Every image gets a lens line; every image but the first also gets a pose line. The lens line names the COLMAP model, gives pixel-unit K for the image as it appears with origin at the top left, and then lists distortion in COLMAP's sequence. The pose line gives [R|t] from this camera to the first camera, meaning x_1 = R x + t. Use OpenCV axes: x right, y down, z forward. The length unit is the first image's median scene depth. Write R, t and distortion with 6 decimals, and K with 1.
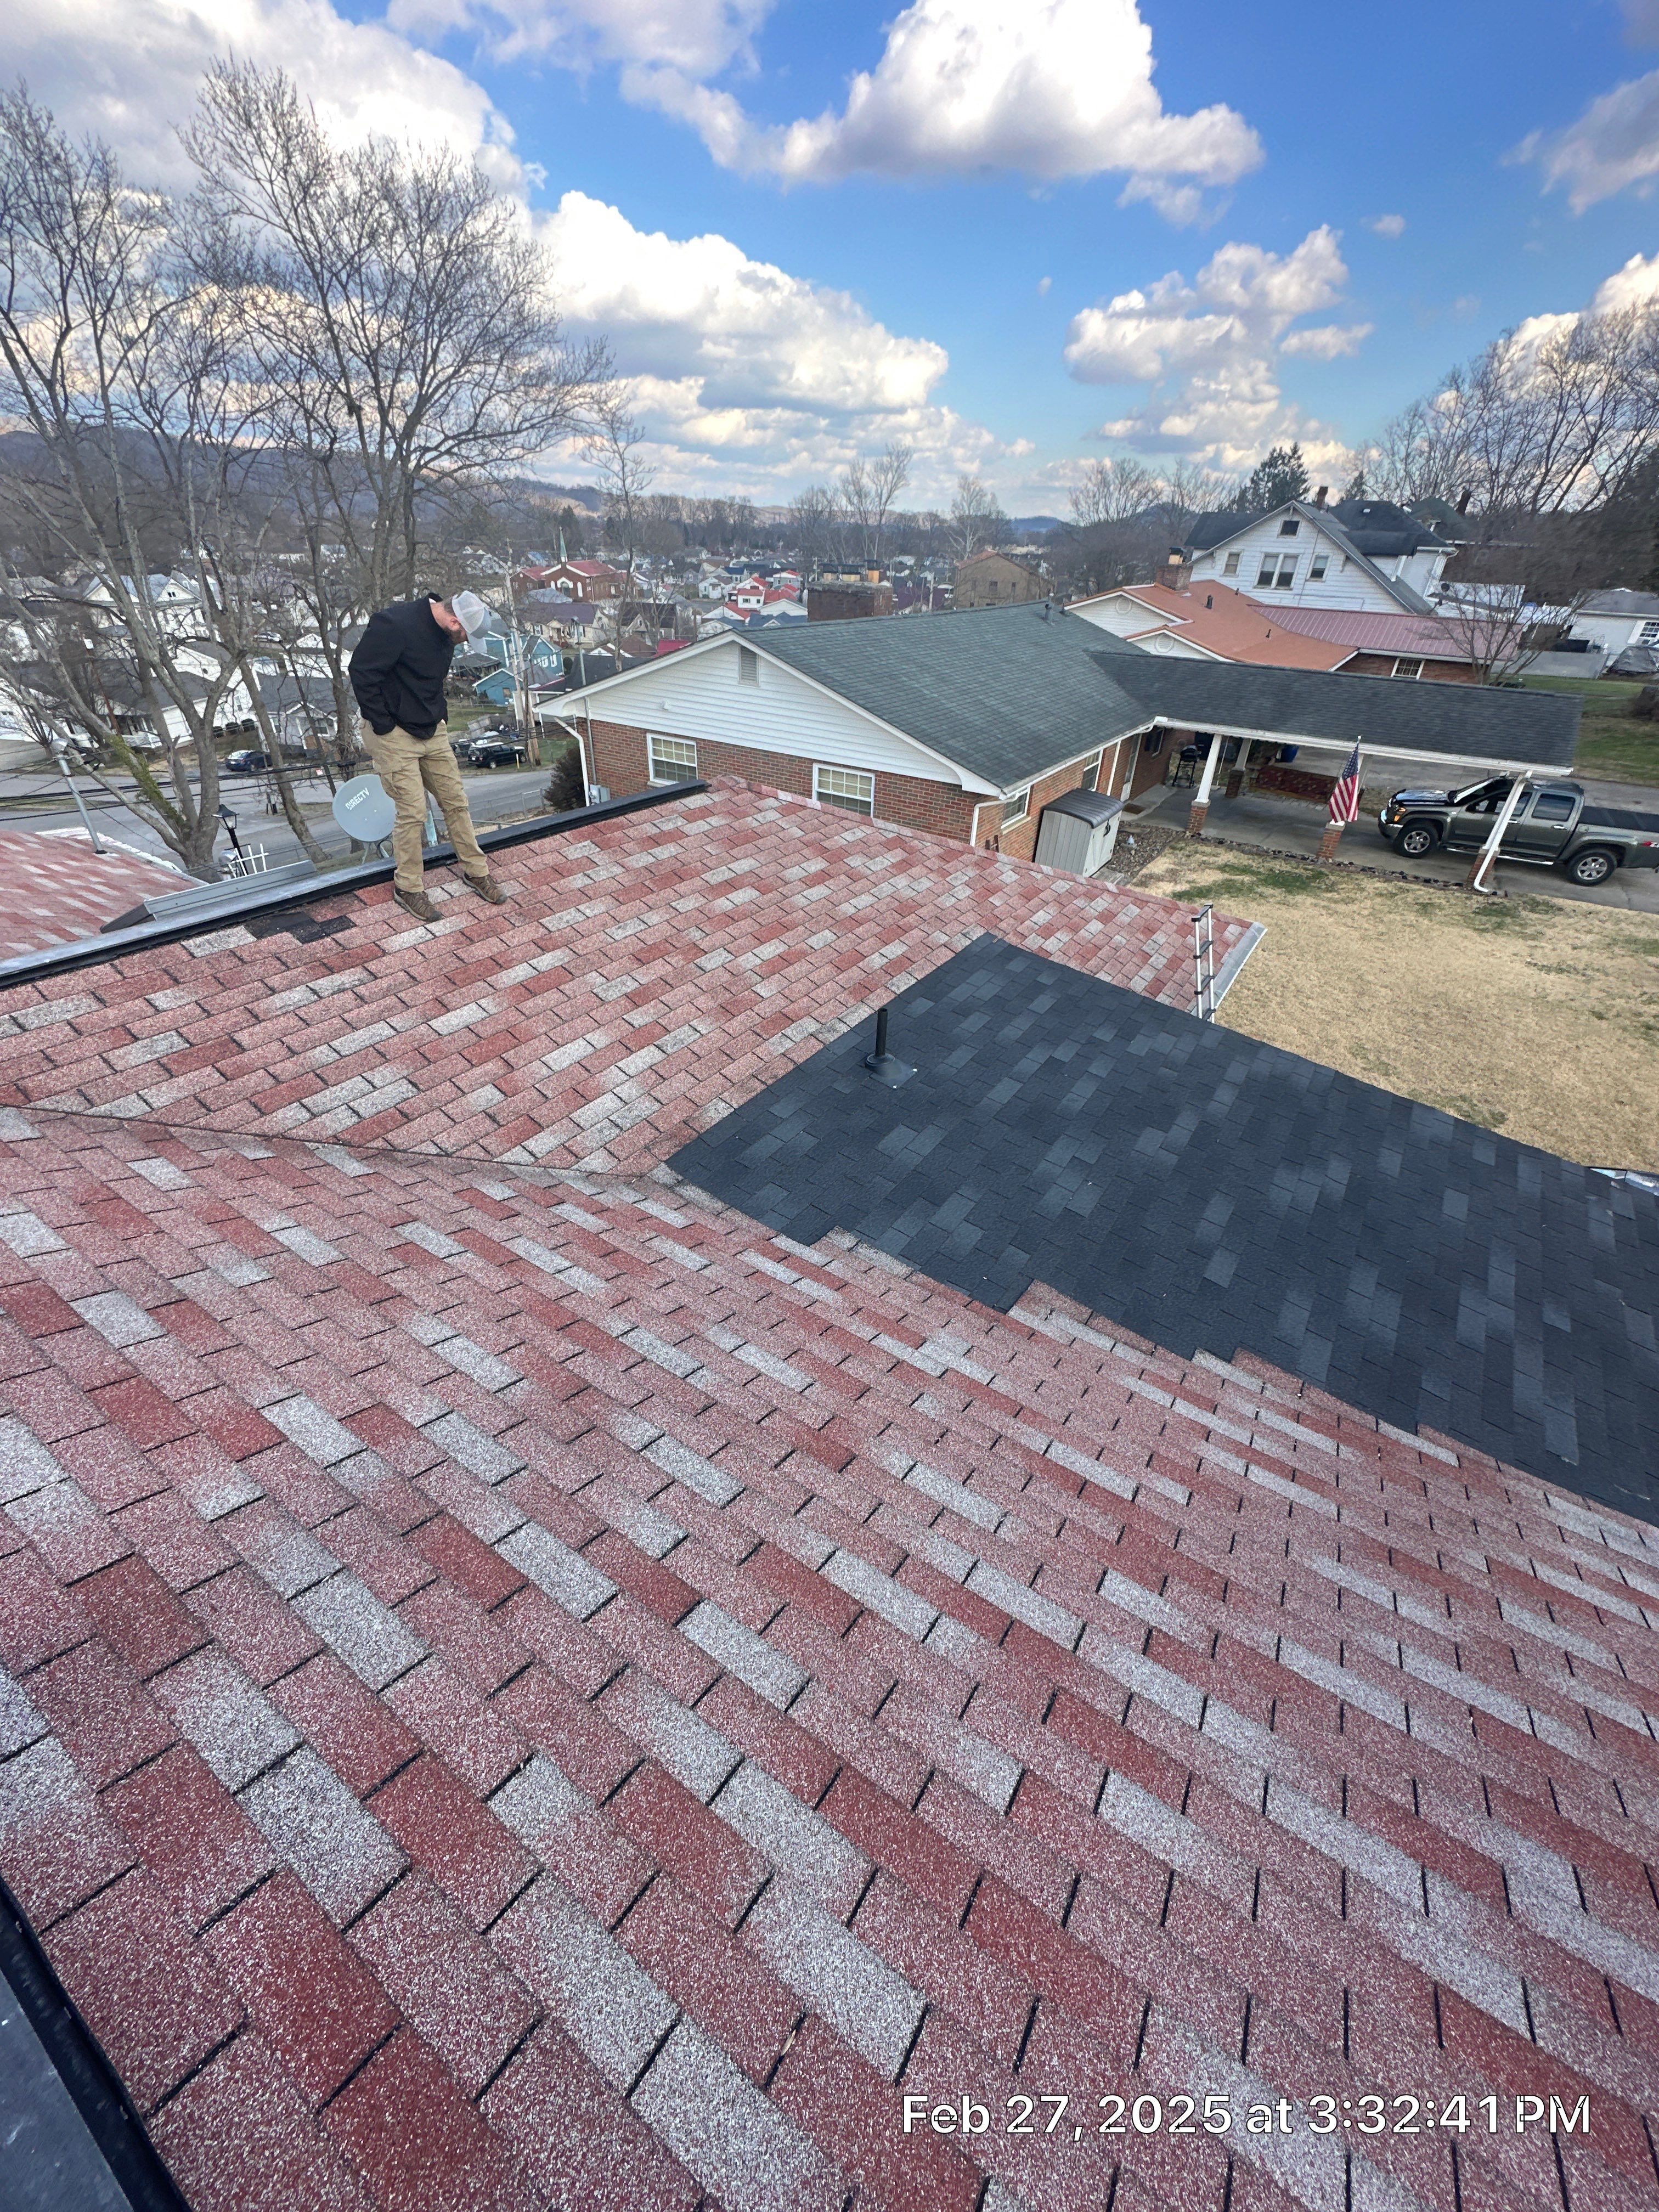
lens RADIAL K [[879.7, 0, 828.8], [0, 879.7, 1106.0], [0, 0, 1]] dist [-0.004019, 0.000618]
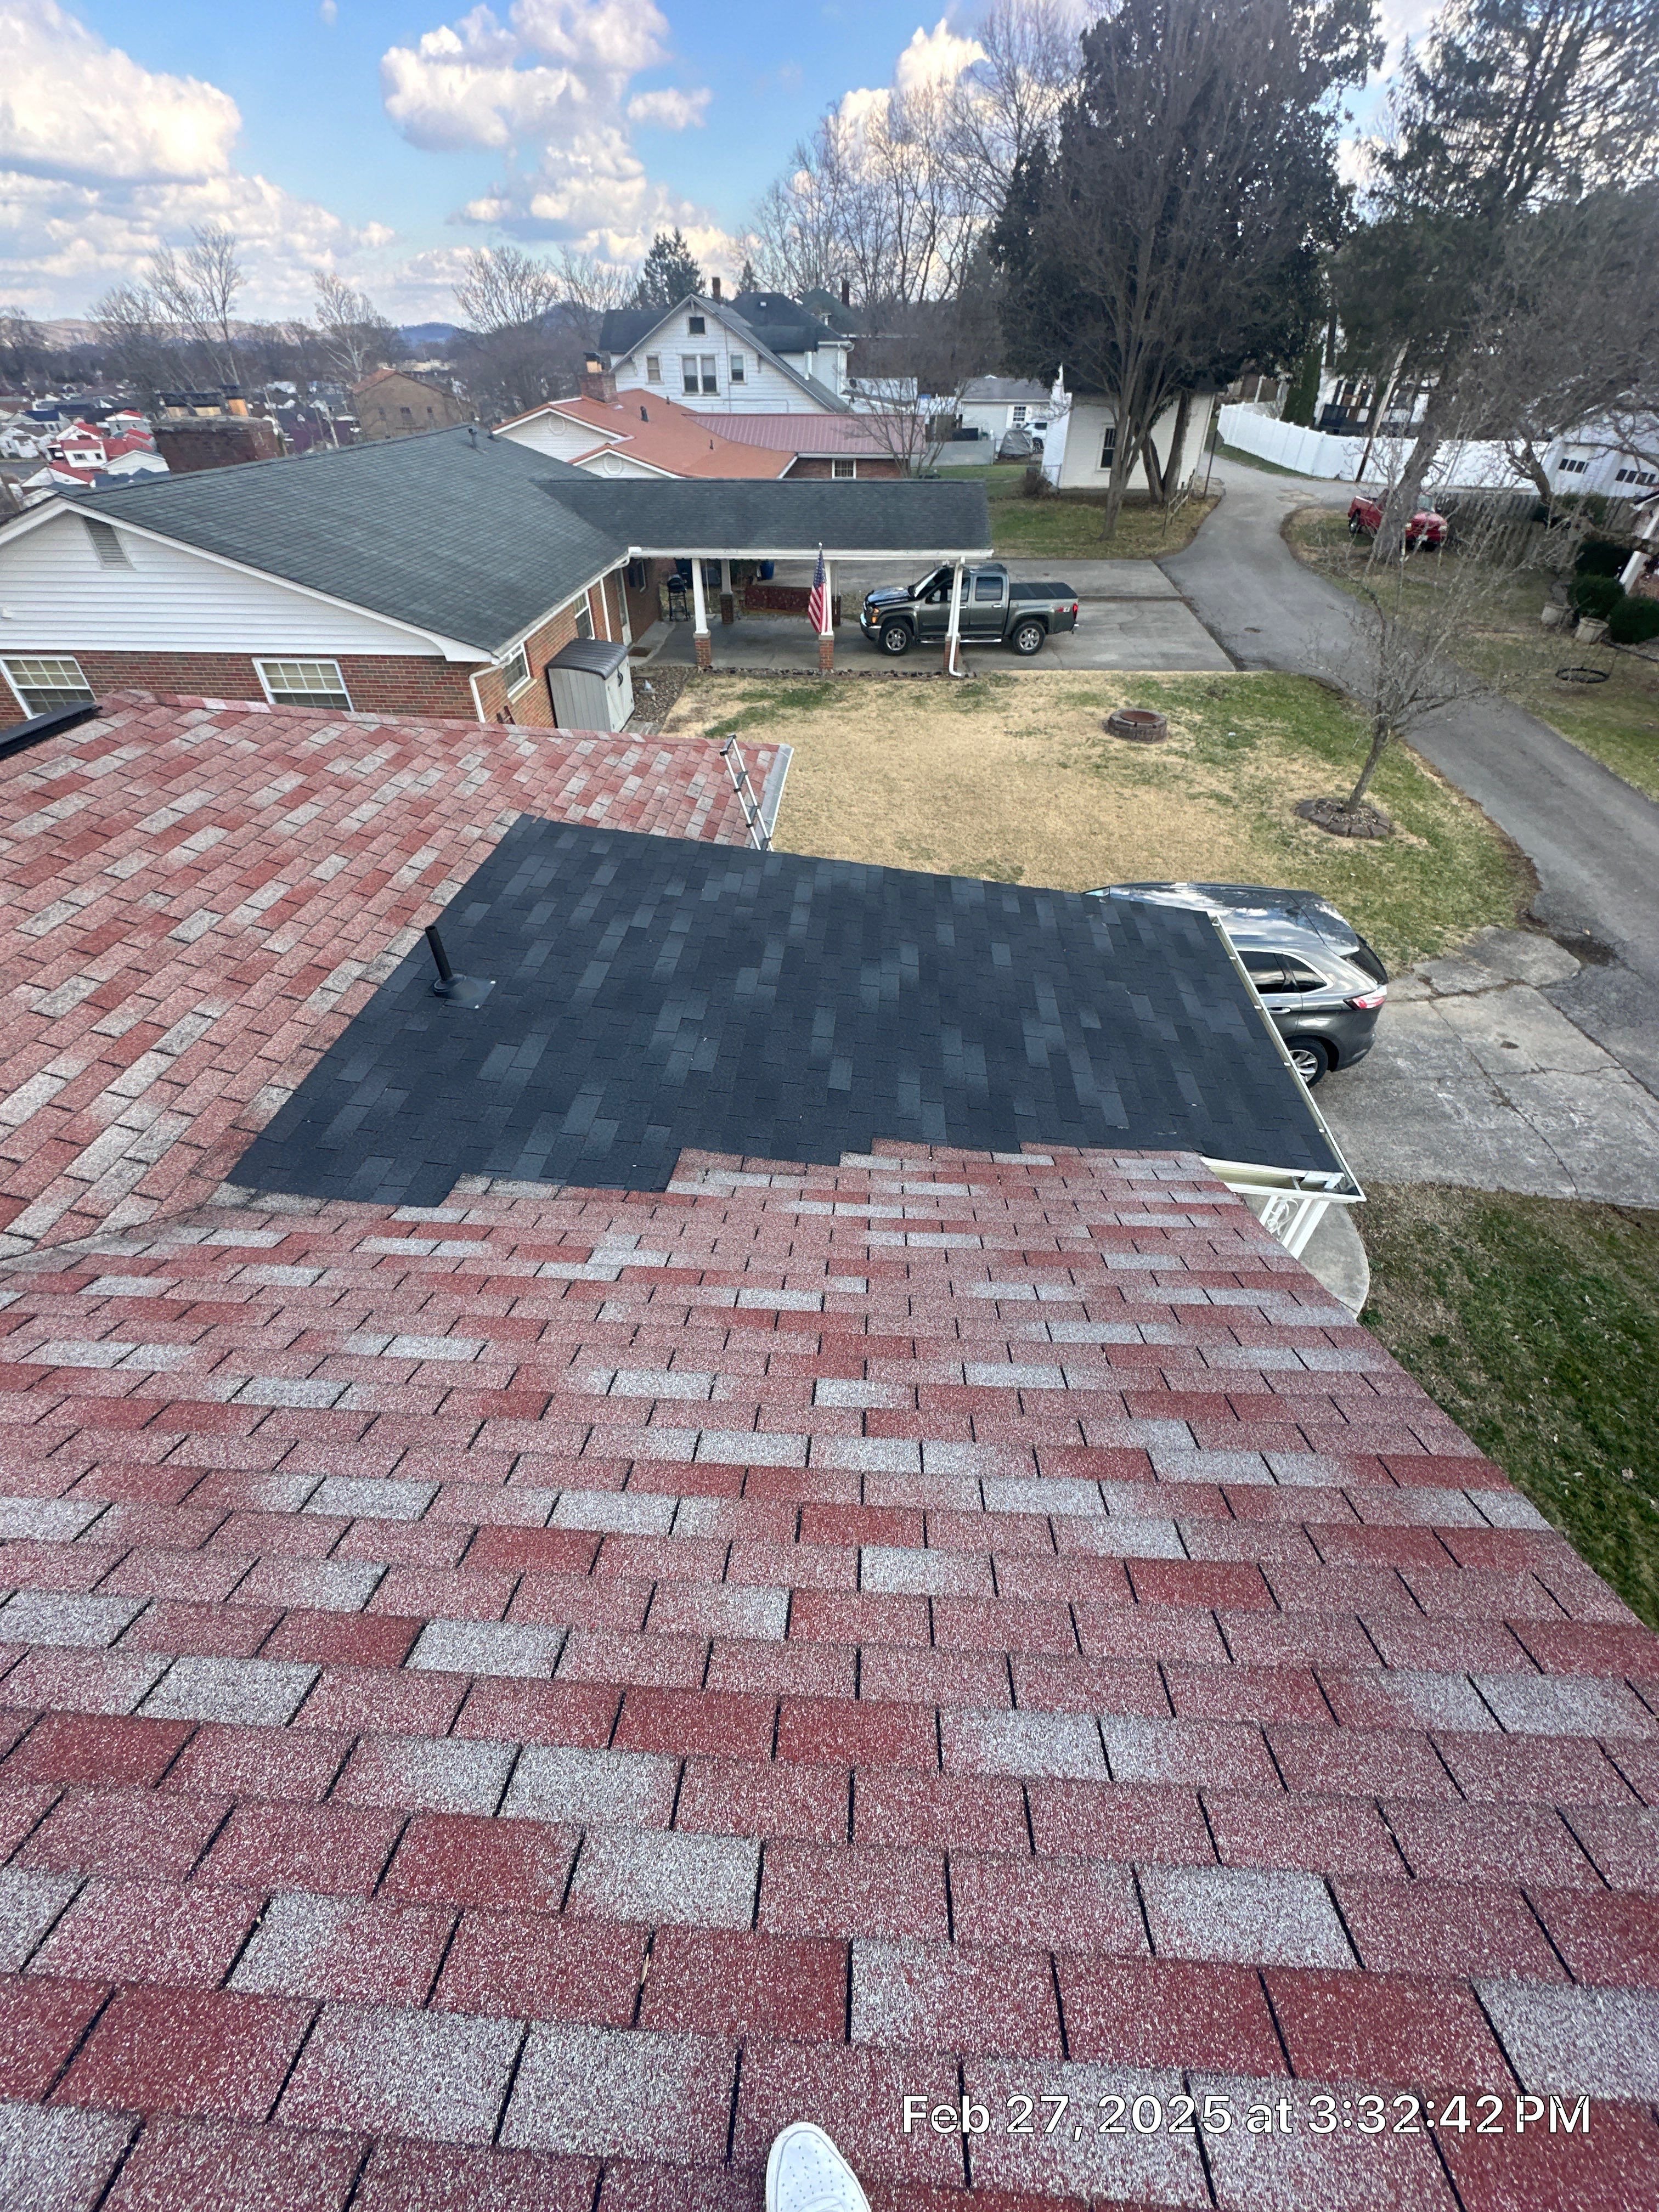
lens RADIAL K [[879.7, 0, 828.8], [0, 879.7, 1106.0], [0, 0, 1]] dist [-0.004019, 0.000618]
pose [[0.866108, -0.349784, 0.357082, 0.030820], [0.296912, 0.934694, 0.195426, 0.004605], [-0.402120, -0.063238, 0.913401, 0.016748]]
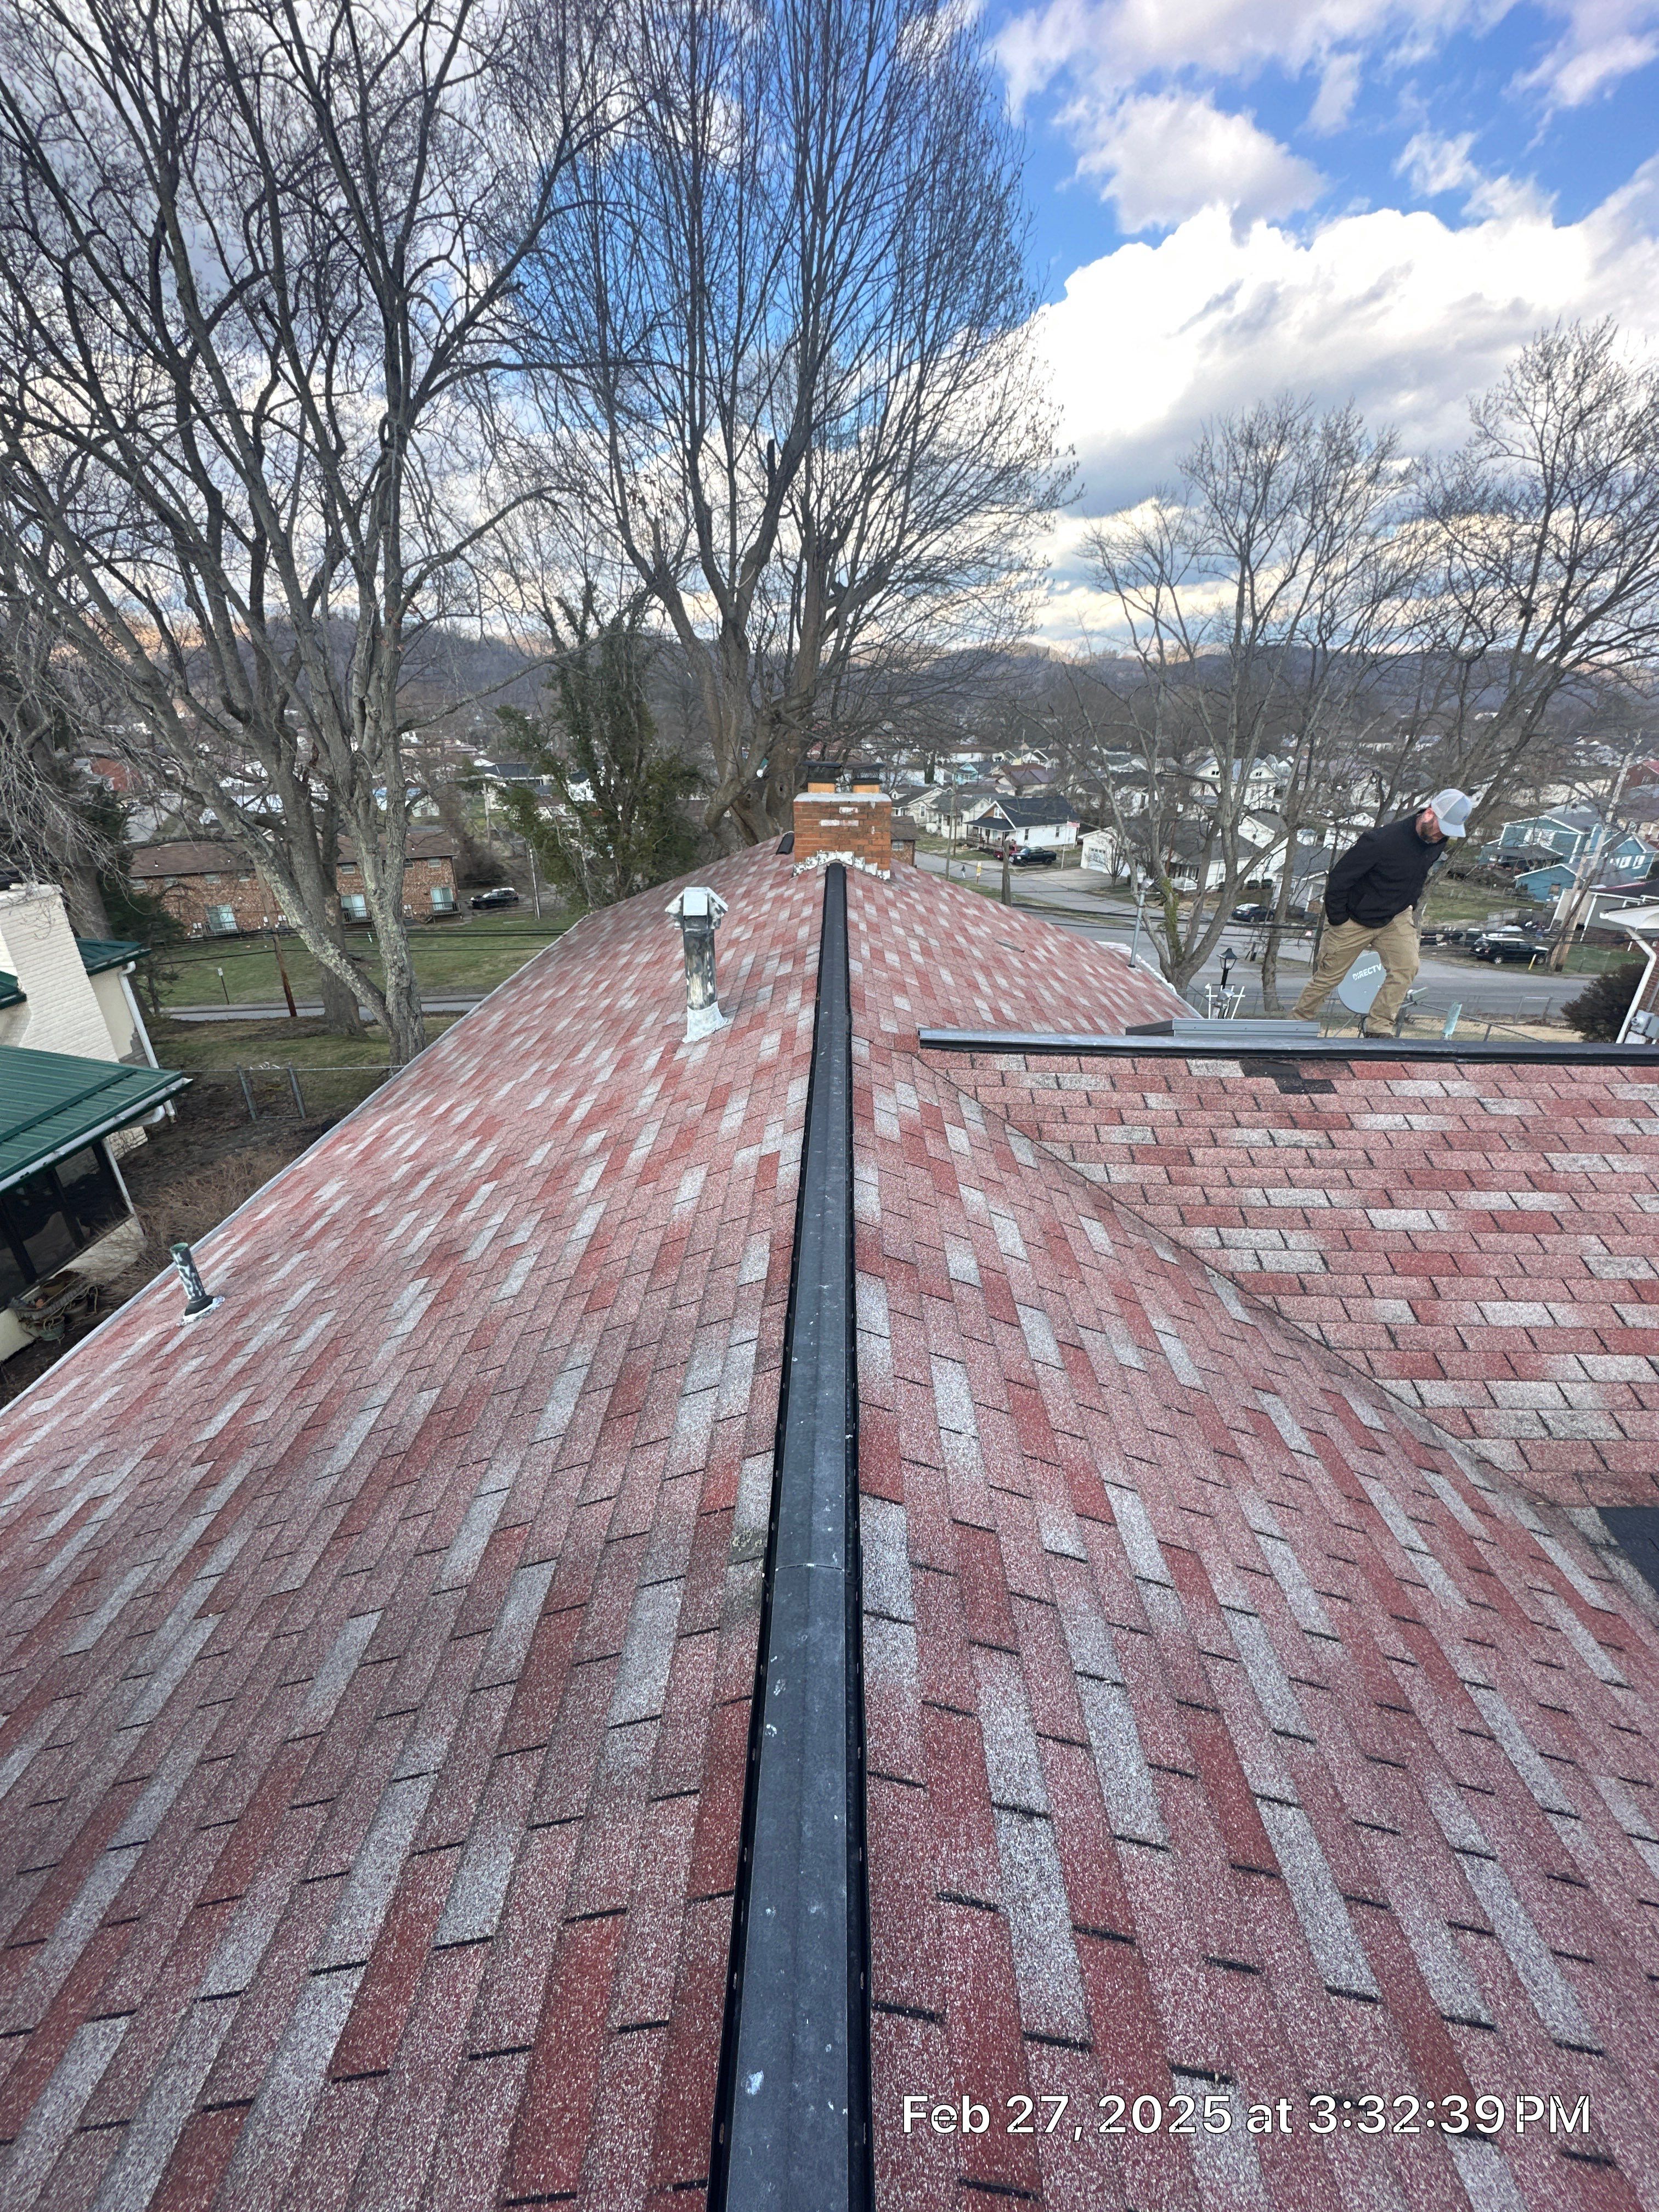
lens RADIAL K [[879.7, 0, 828.8], [0, 879.7, 1106.0], [0, 0, 1]] dist [-0.004019, 0.000618]
pose [[0.538112, 0.326156, -0.777211, -0.060985], [-0.452466, 0.889753, 0.060113, 0.009186], [0.711132, 0.319314, 0.626362, -0.032019]]
